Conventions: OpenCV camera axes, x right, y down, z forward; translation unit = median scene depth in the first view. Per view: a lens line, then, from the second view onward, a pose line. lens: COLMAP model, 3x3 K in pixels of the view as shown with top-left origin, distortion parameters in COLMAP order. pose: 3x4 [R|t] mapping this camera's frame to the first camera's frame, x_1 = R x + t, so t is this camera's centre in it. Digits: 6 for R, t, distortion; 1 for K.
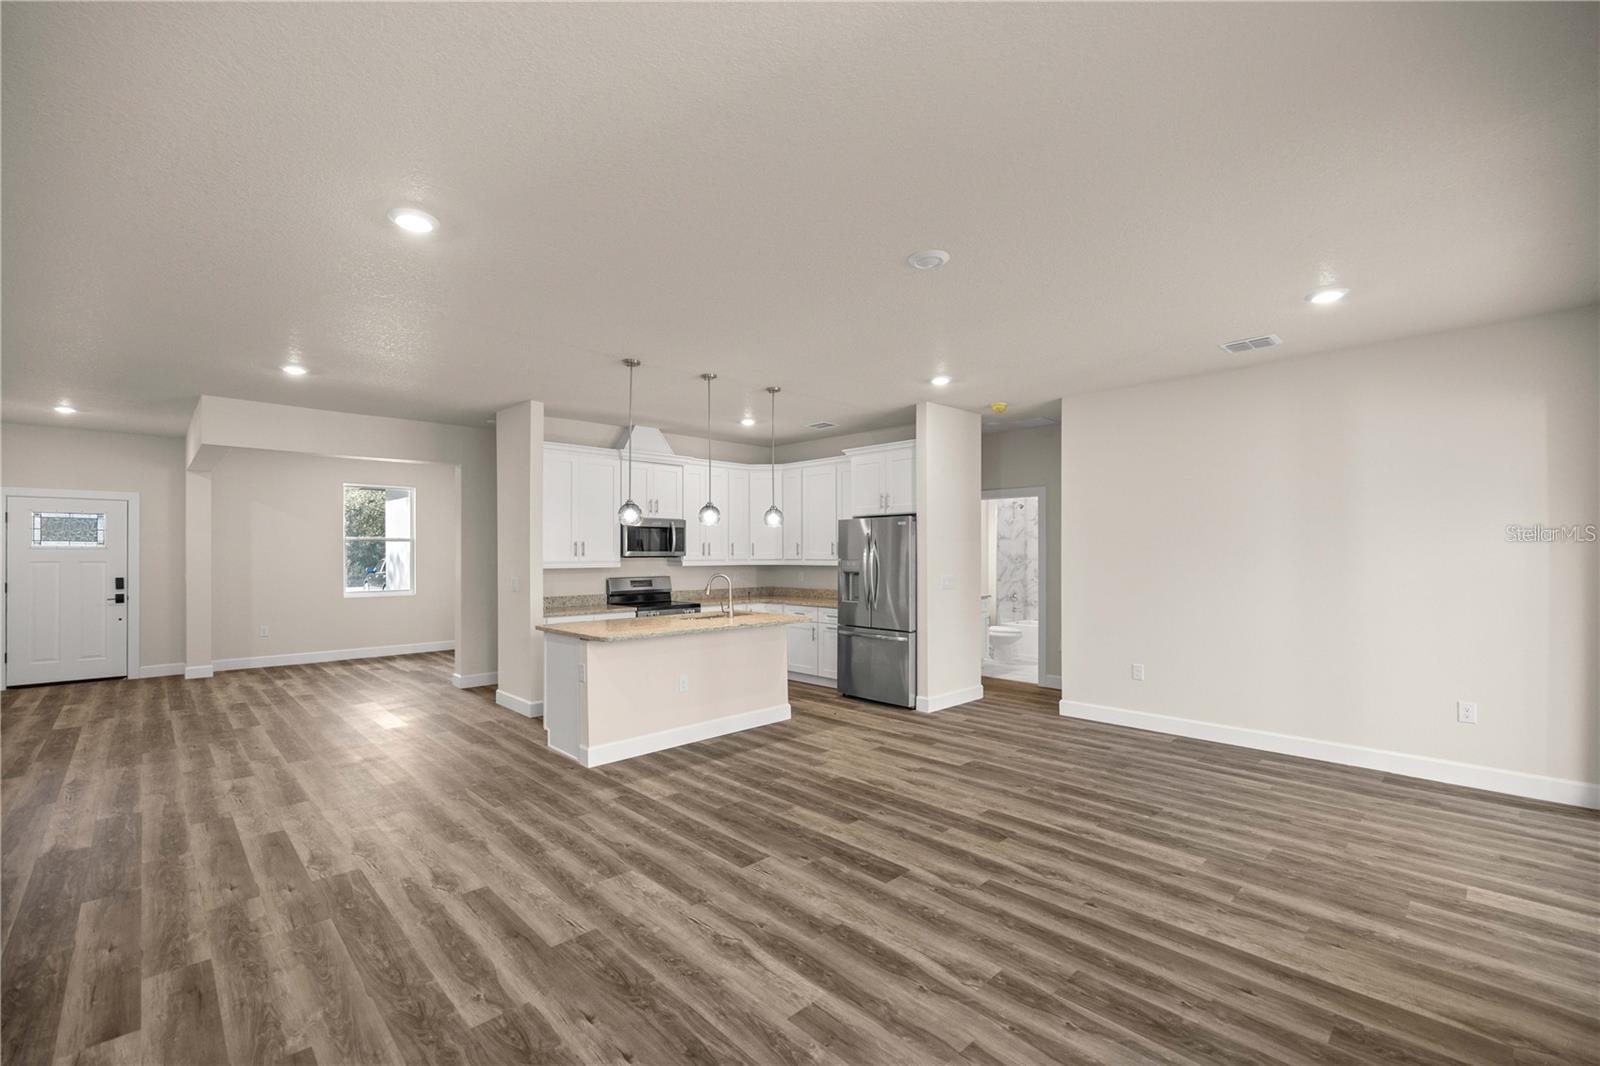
lens RADIAL K [[673.5, 0, 799.6], [0, 673.5, 541.1], [0, 0, 1]] dist [0.004745, 0.000872]
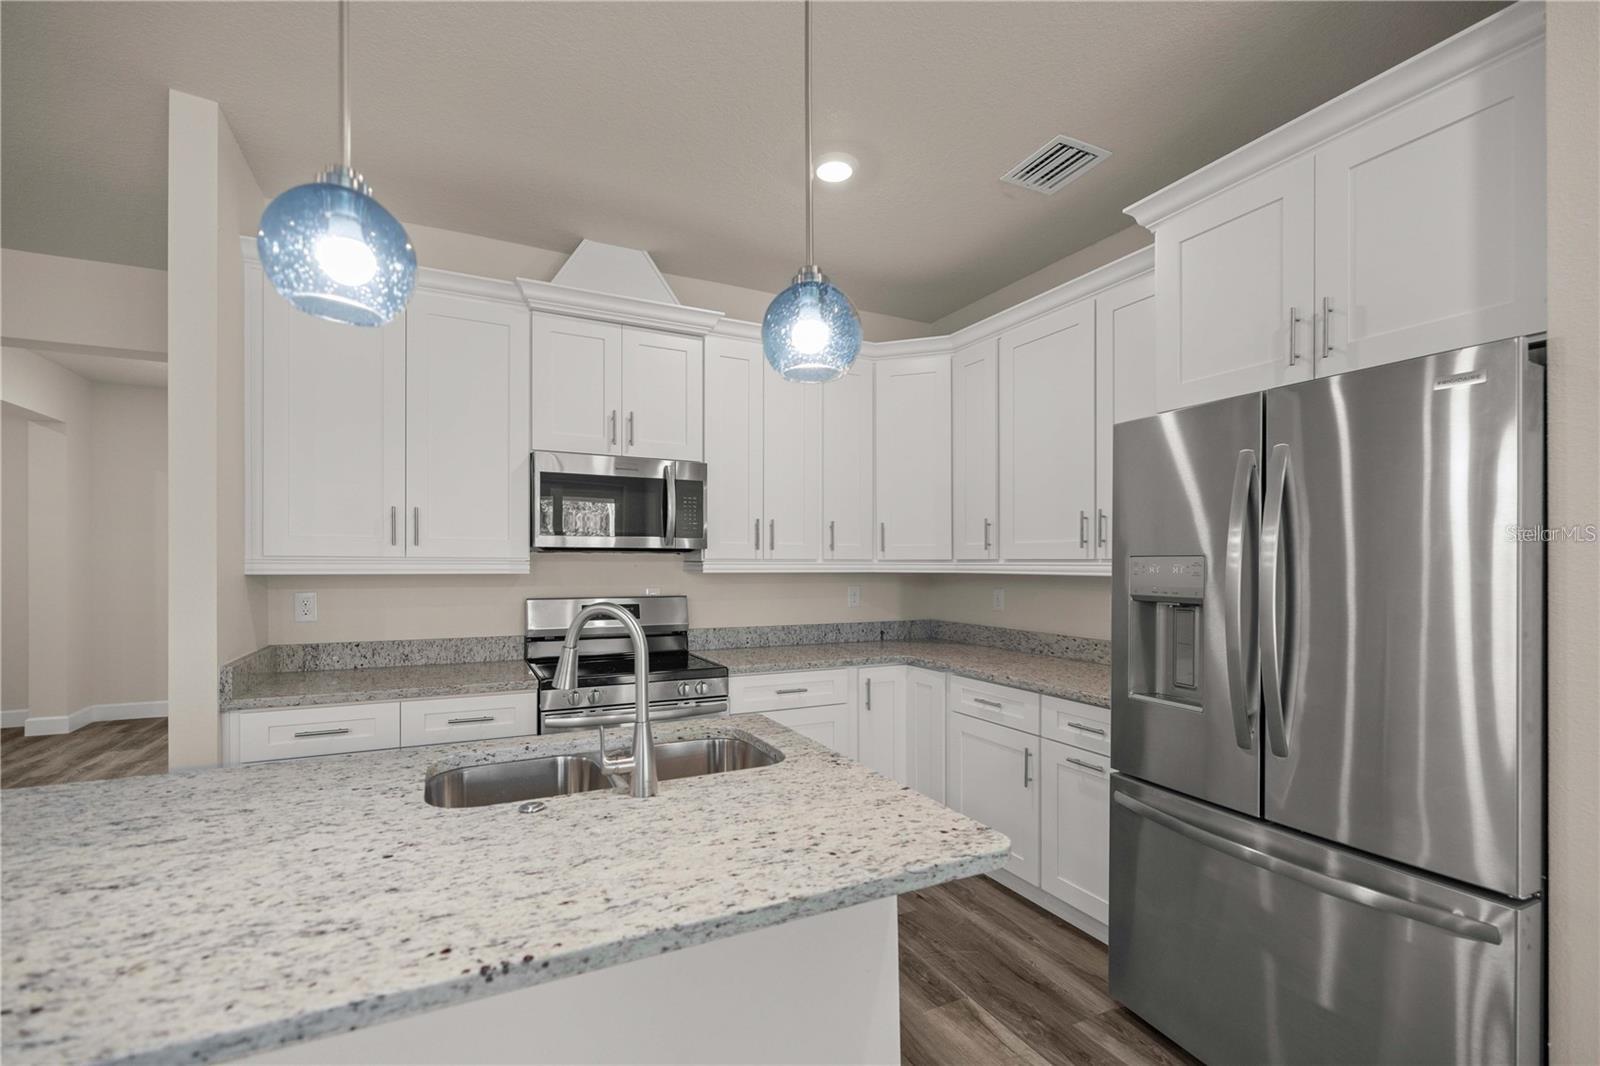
lens RADIAL K [[673.5, 0, 796.4], [0, 673.5, 544.7], [0, 0, 1]] dist [0.004745, 0.000872]
pose [[0.949919, -0.002797, -0.312482, 0.015193], [-0.000286, 0.999952, -0.009820, 0.023297], [0.312495, 0.009418, 0.949873, 0.608173]]
